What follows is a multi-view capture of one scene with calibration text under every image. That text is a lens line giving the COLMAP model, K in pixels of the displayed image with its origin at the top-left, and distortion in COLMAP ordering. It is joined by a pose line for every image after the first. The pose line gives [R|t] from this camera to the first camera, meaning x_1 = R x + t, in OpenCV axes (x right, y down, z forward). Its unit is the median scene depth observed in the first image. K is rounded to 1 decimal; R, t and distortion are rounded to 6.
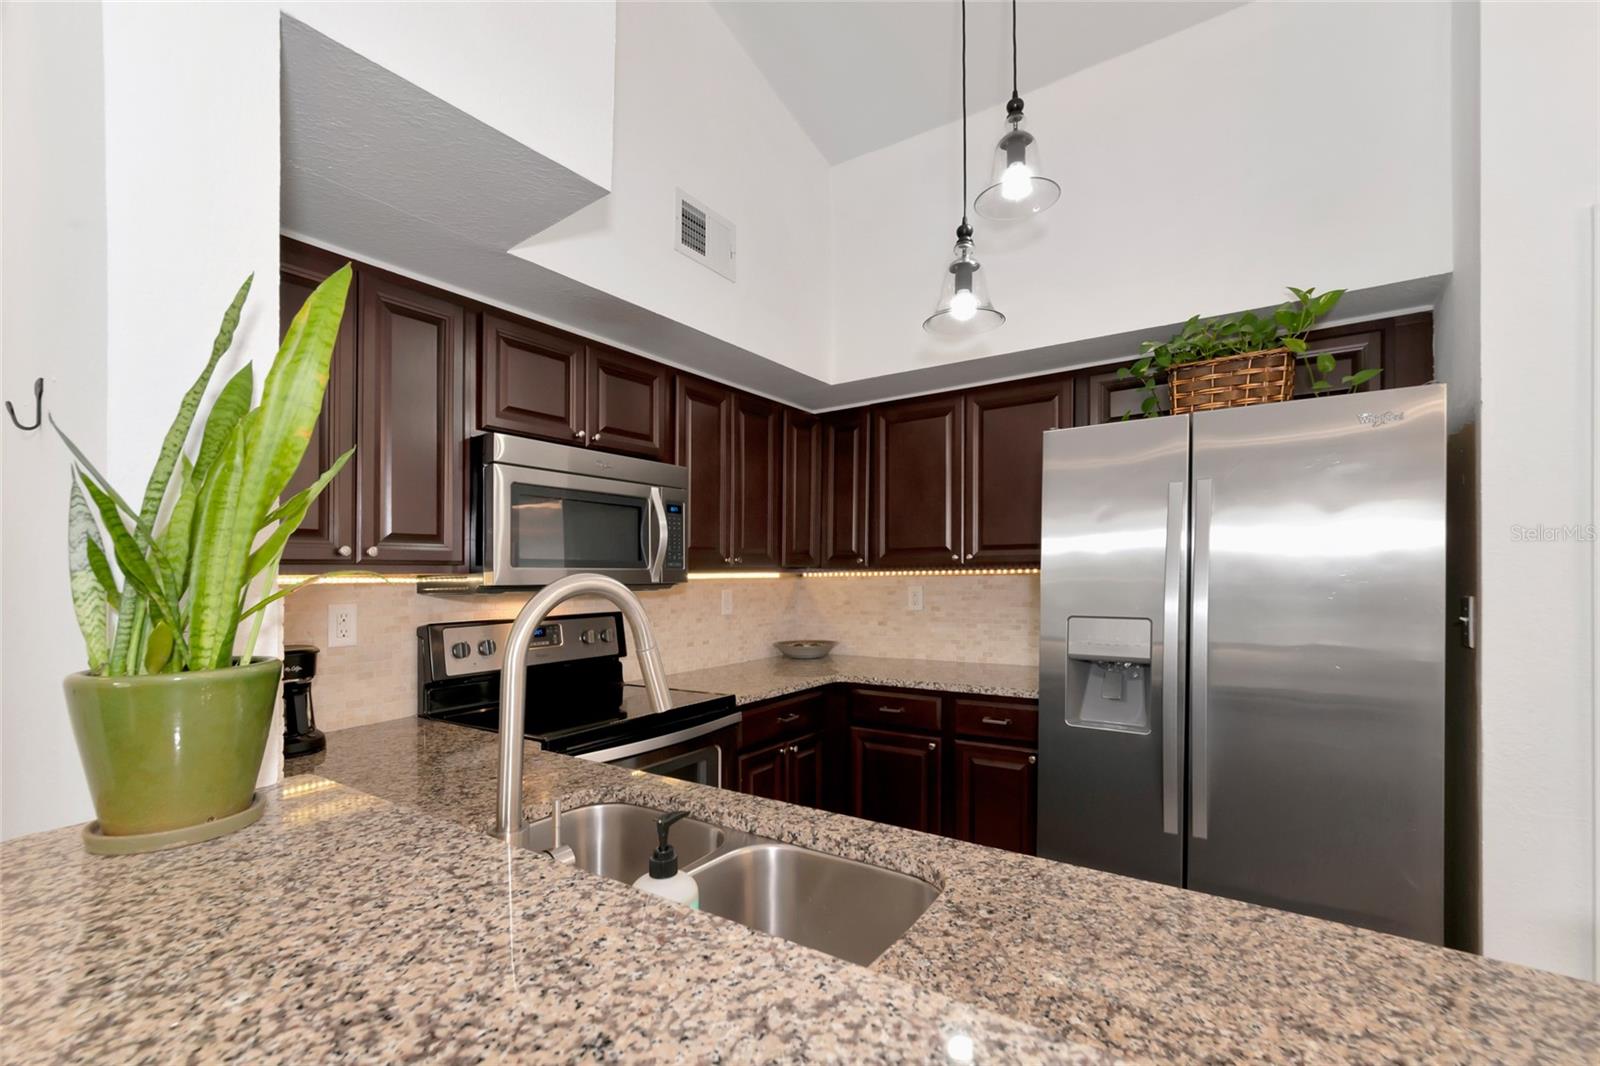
lens RADIAL K [[708.2, 0, 804.8], [0, 708.2, 572.6], [0, 0, 1]] dist [0.023598, -0.000374]
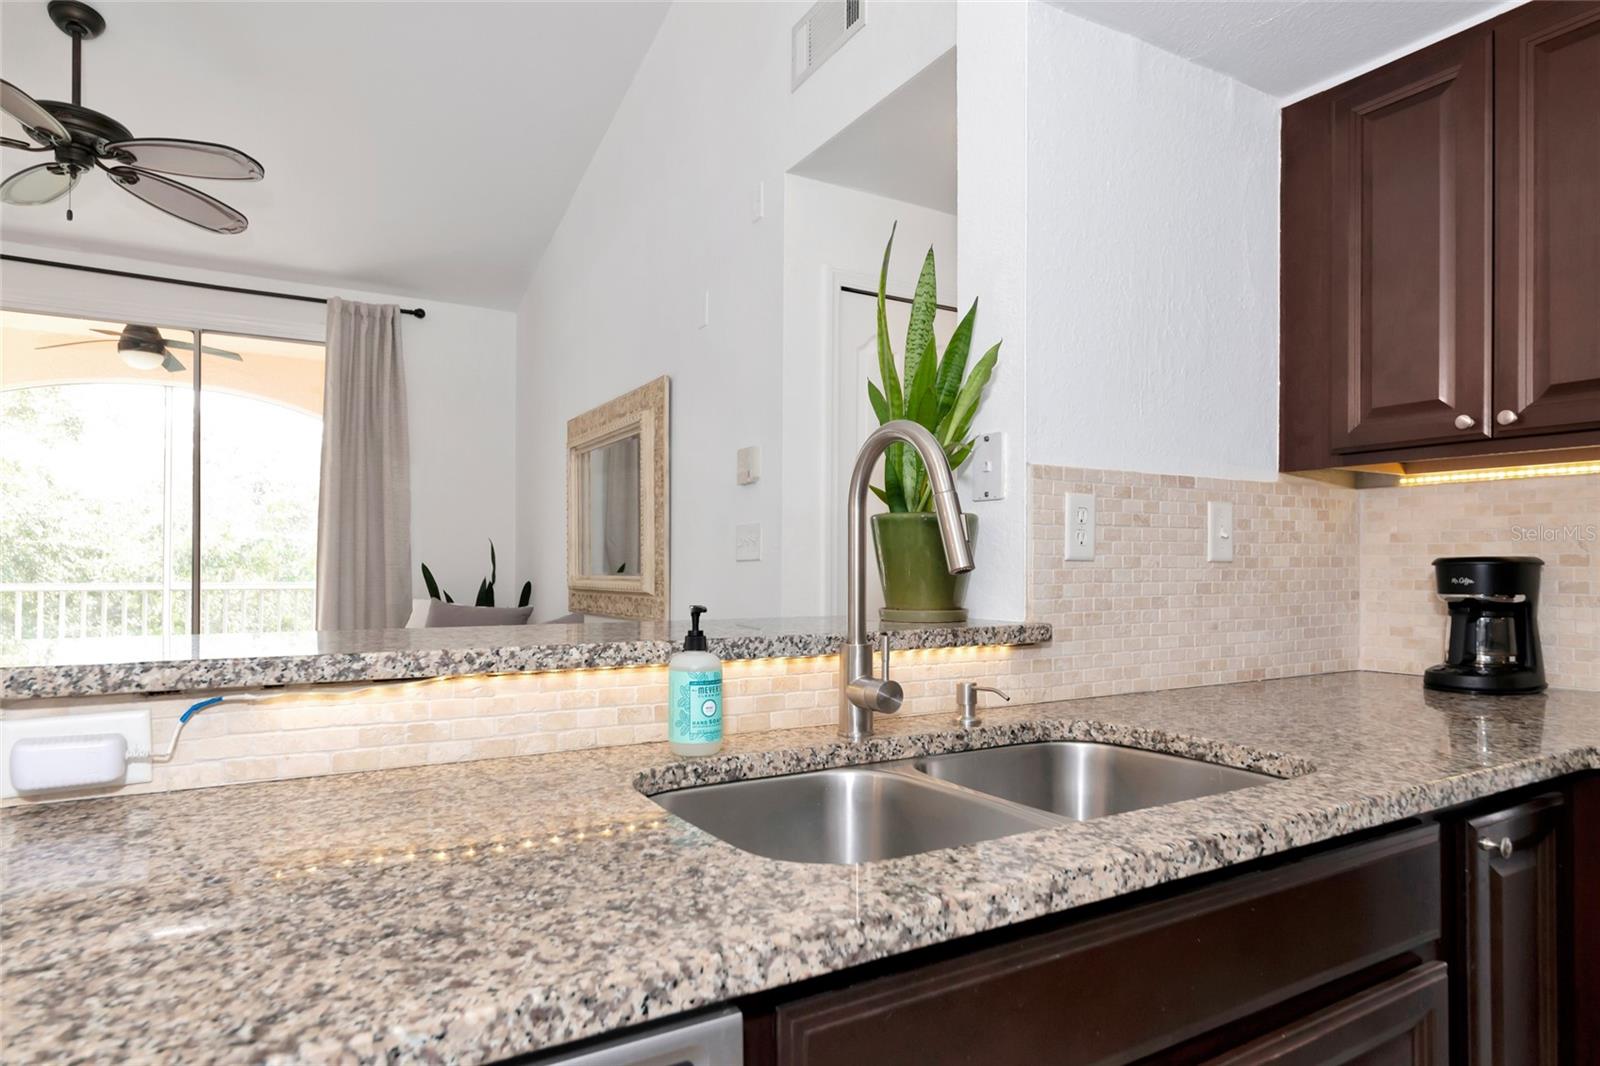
lens RADIAL K [[917.8, 0, 796.6], [0, 917.8, 559.8], [0, 0, 1]] dist [0.002032, -0.002027]
pose [[-0.431232, 0.003291, -0.902235, 0.402904], [0.004049, 0.999990, 0.001712, 0.084369], [0.902232, -0.002915, -0.431242, 0.620099]]
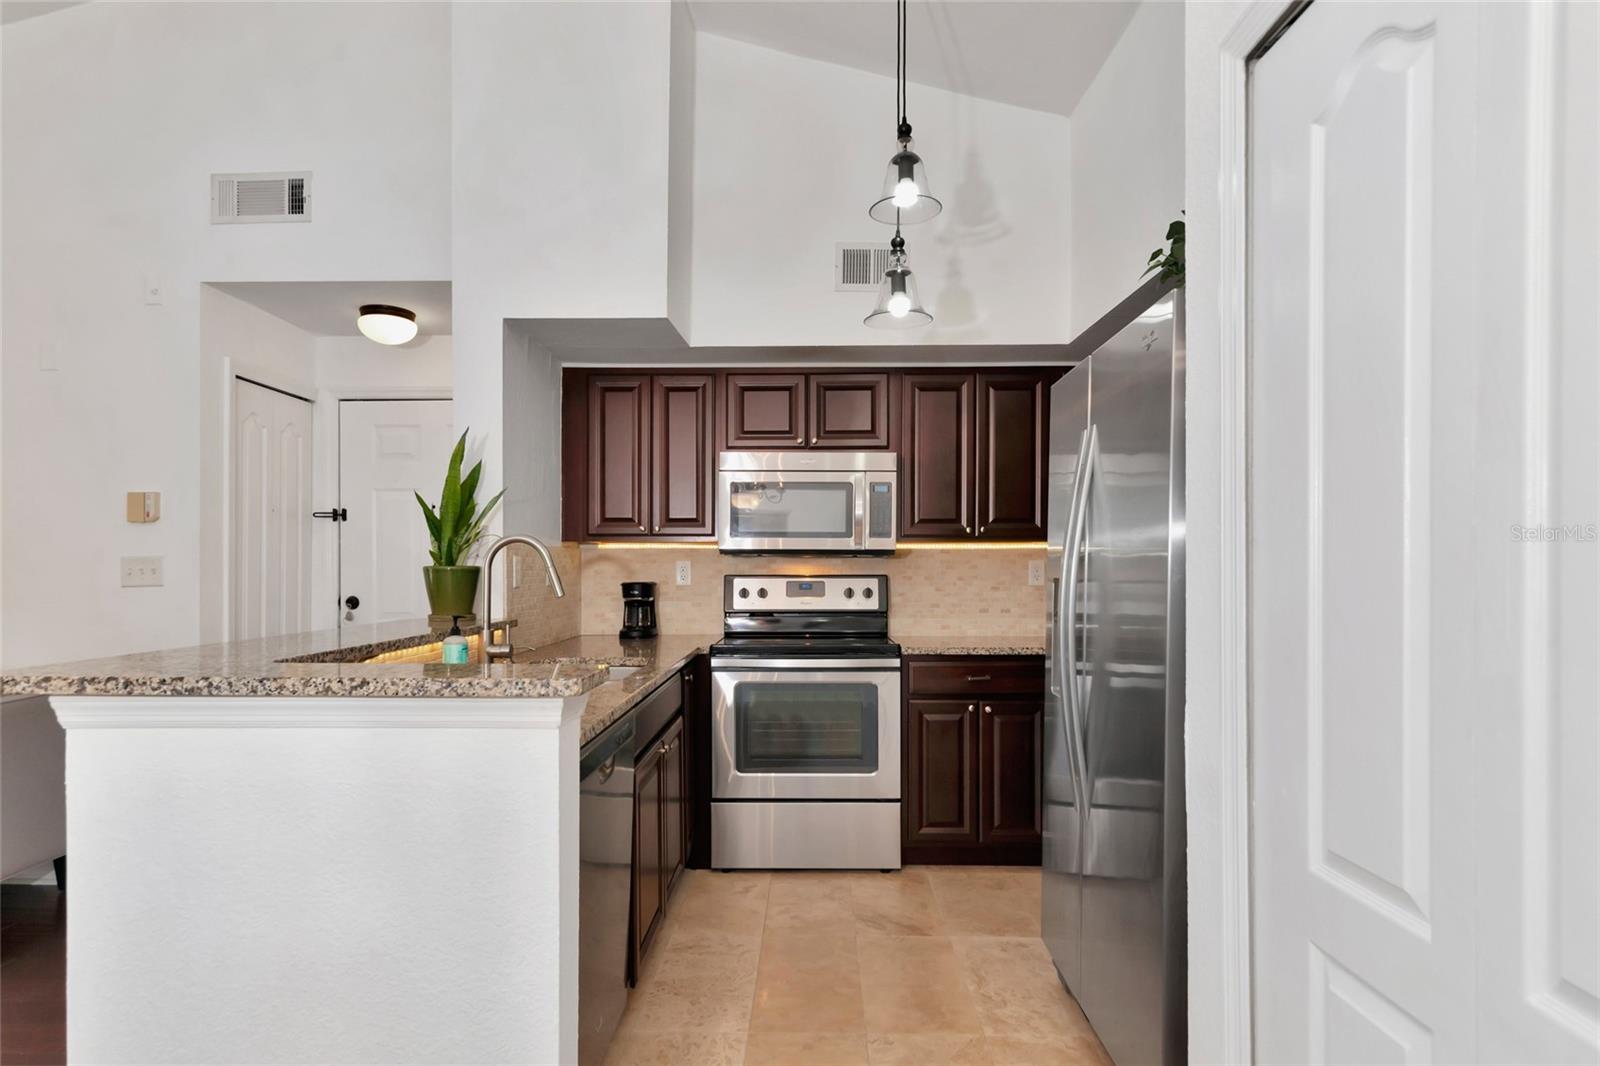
lens RADIAL K [[882.5, 0, 793.6], [0, 882.5, 571.1], [0, 0, 1]] dist [0.002929, 0.001147]
pose [[0.542979, 0.010851, -0.839676, 1.174069], [-0.000734, 0.999922, 0.012447, 0.038073], [0.839746, -0.006142, 0.542944, 0.067843]]
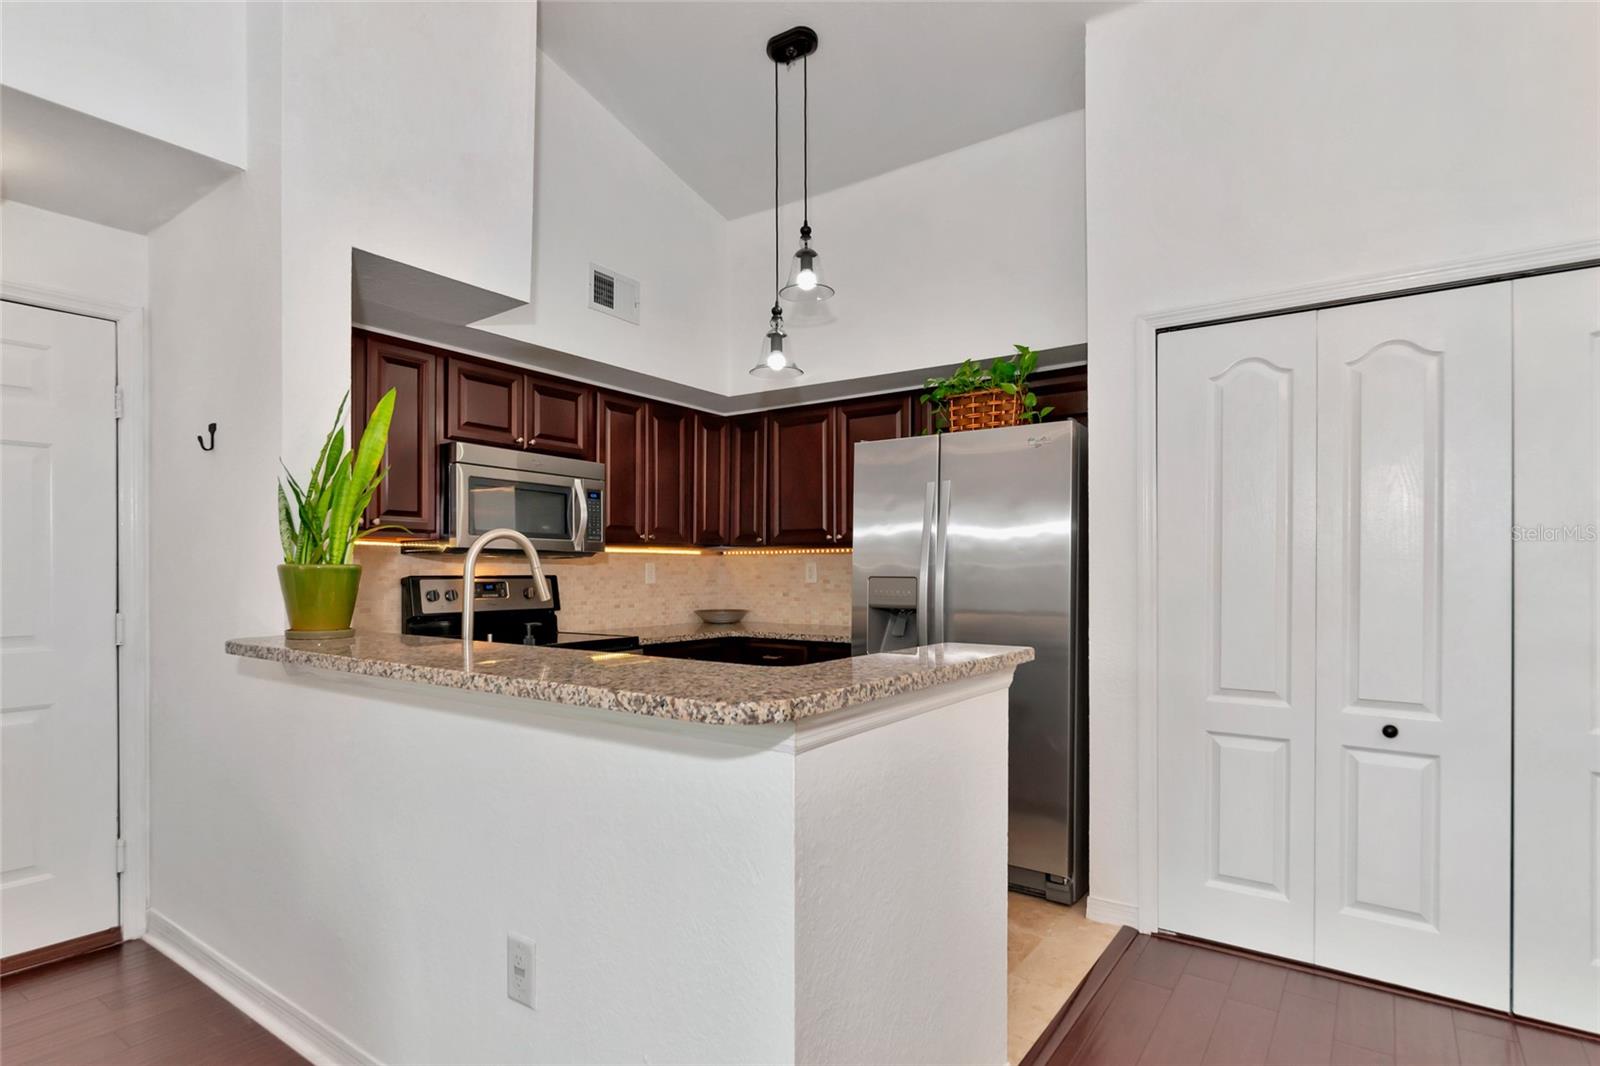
lens RADIAL K [[819.3, 0, 809.3], [0, 819.3, 584.2], [0, 0, 1]] dist [0.043135, 0.000399]
pose [[0.999932, 0.011500, -0.002125, 0.255962], [-0.011454, 0.999720, 0.020723, 0.044720], [0.002362, -0.020698, 0.999783, -0.610788]]
